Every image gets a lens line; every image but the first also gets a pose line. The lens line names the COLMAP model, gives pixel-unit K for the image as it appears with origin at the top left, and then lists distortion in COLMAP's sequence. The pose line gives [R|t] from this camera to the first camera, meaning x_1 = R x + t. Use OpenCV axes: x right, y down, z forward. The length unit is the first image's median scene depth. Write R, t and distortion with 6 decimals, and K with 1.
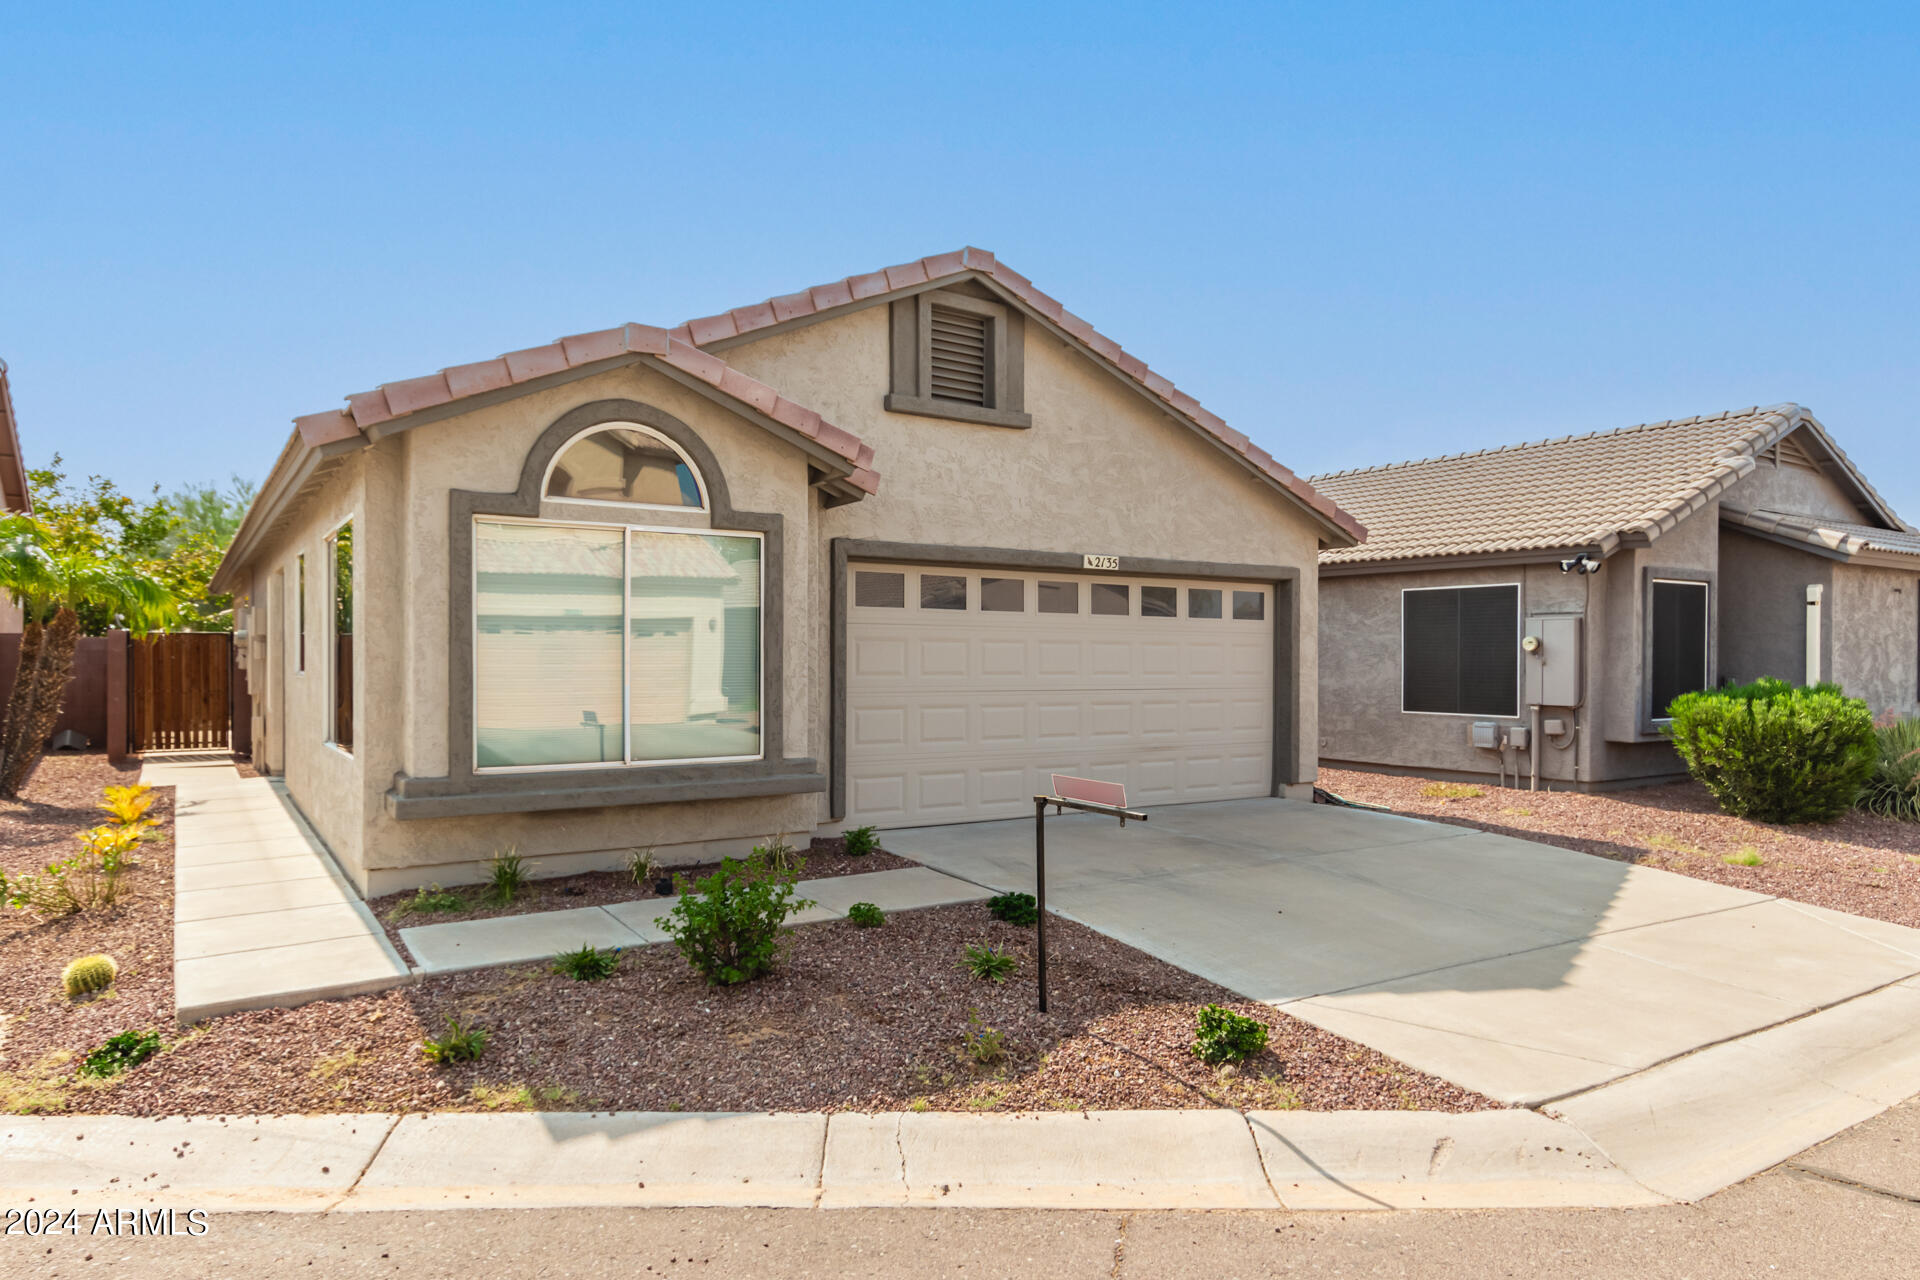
lens RADIAL K [[1159.6, 0, 957.4], [0, 1159.6, 671.5], [0, 0, 1]] dist [-0.001399, 0.000066]
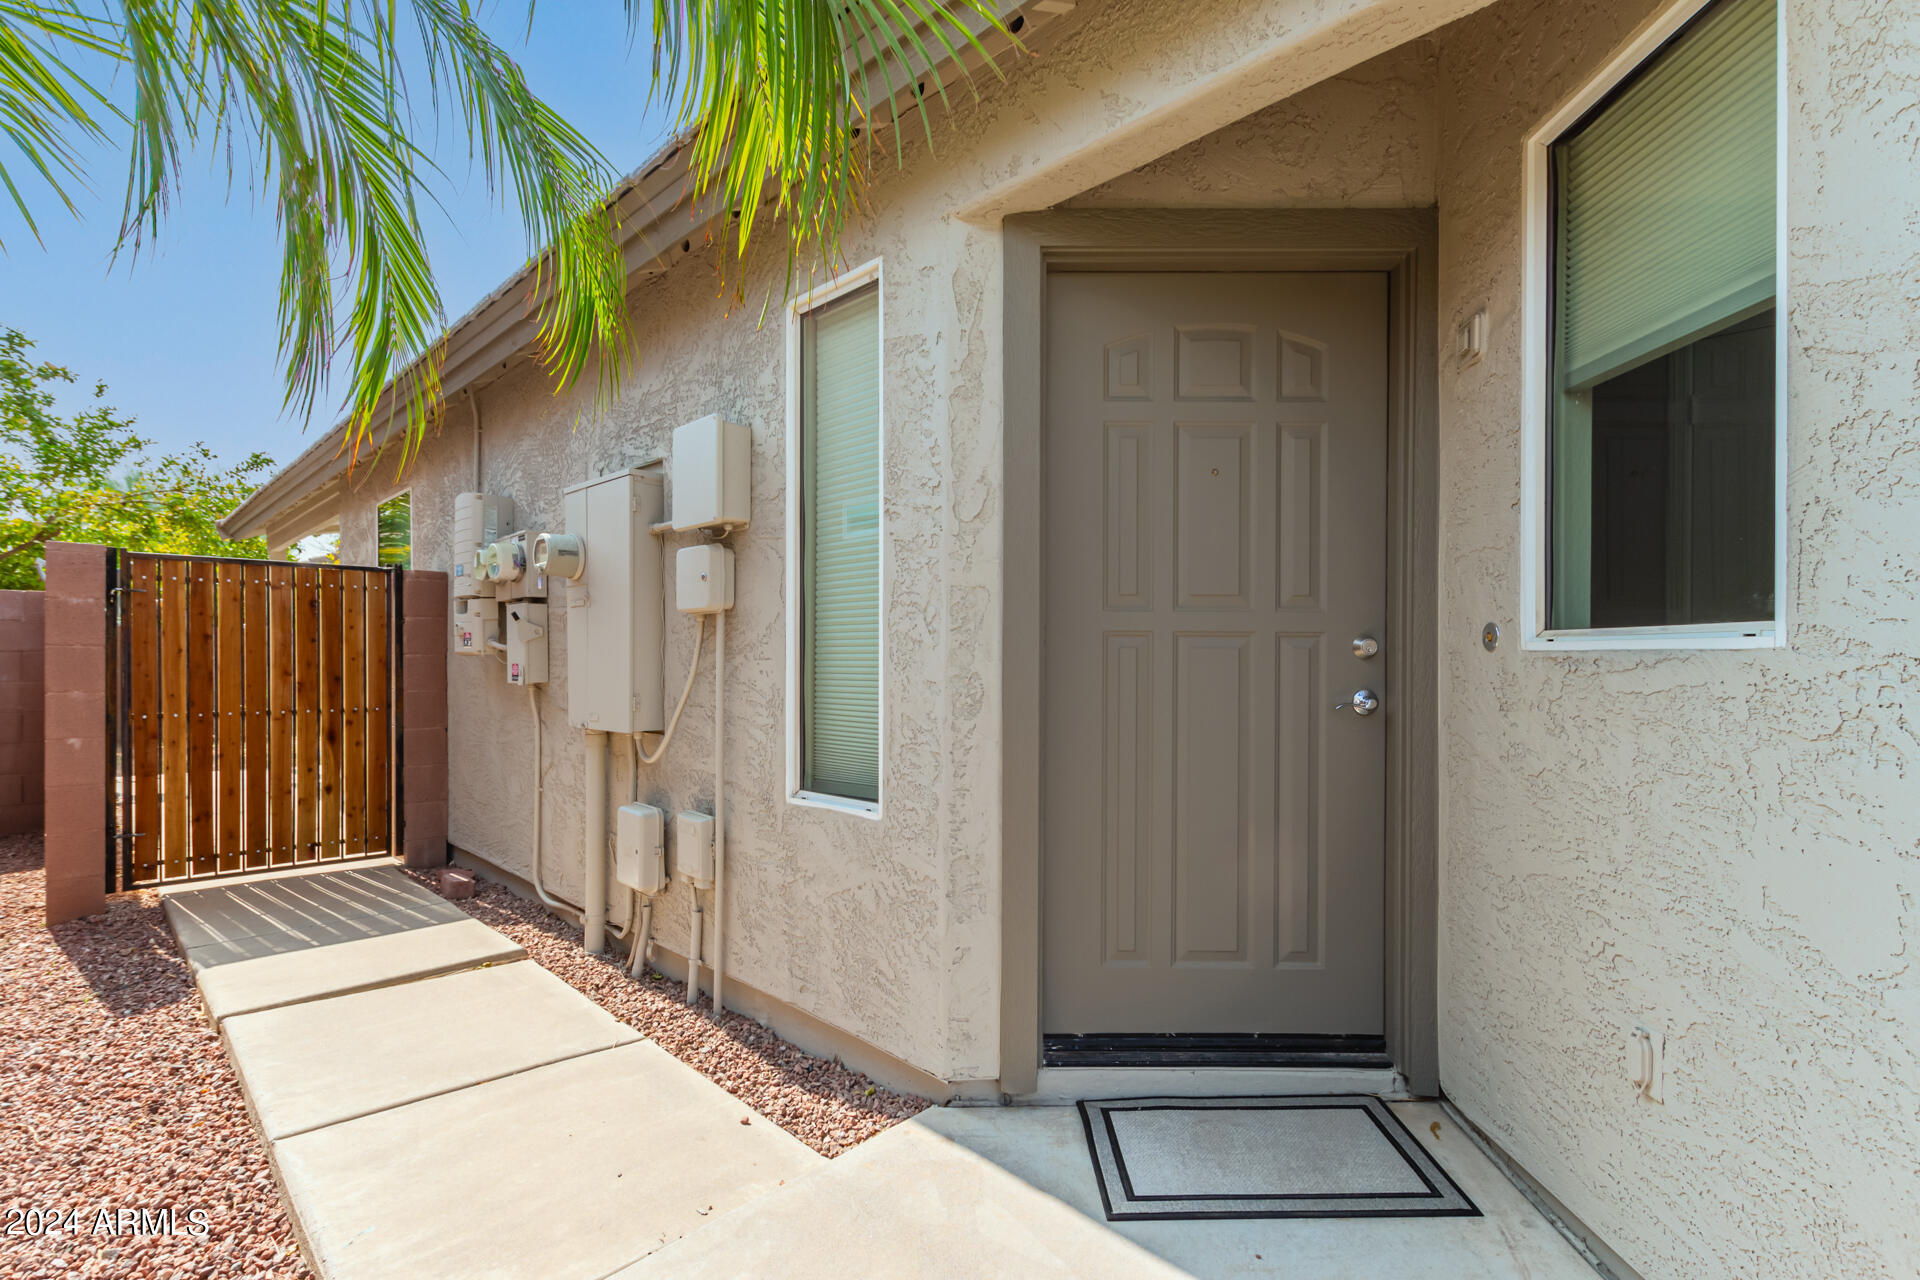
lens RADIAL K [[915.2, 0, 977.7], [0, 915.2, 659.5], [0, 0, 1]] dist [0.017365, -0.000743]
pose [[0.984501, -0.005170, 0.175301, -0.301748], [0.005513, 0.999984, -0.001473, 0.000193], [-0.175291, 0.002416, 0.984514, 0.403133]]
